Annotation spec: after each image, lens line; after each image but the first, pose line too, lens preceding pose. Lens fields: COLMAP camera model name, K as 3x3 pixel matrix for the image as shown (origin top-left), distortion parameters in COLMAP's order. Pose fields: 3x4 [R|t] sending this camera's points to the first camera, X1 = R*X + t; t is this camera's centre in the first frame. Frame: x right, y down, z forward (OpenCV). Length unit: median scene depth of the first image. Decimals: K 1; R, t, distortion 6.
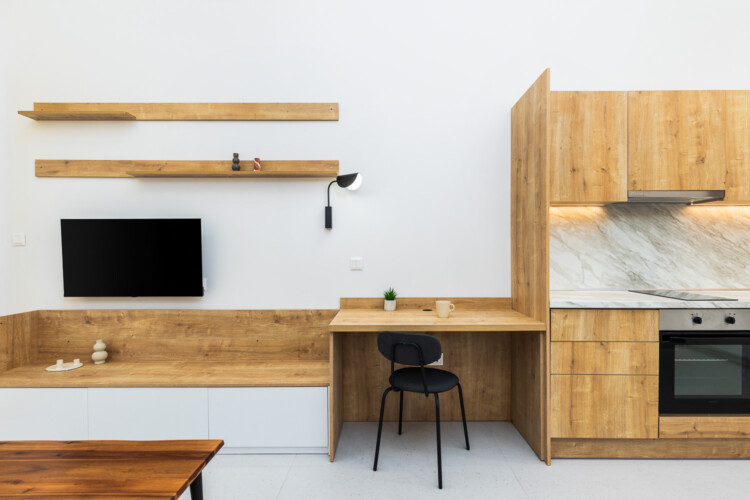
lens RADIAL K [[361.0, 0, 375.0], [0, 361.0, 249.7], [0, 0, 1]] dist [-0.004154, -0.000019]
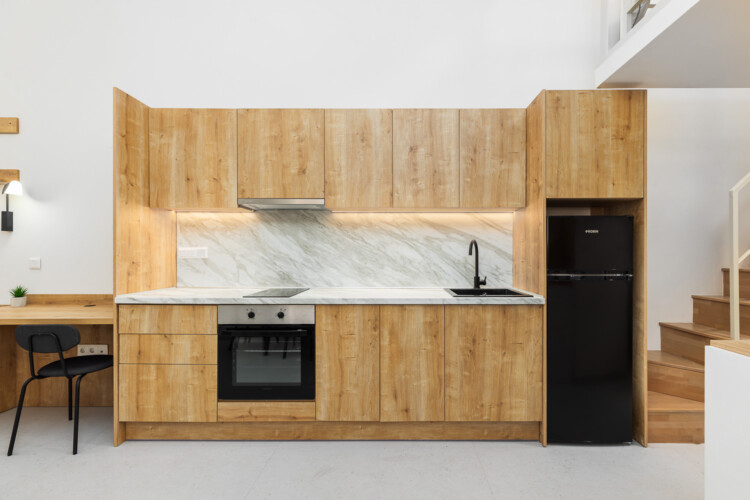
lens RADIAL K [[324.5, 0, 375.9], [0, 324.5, 250.7], [0, 0, 1]] dist [-0.002192, -0.000043]
pose [[0.999830, 0.004142, 0.017948, 1.115860], [-0.004048, 0.999978, -0.005298, 0.001468], [-0.017969, 0.005224, 0.999825, -0.006975]]
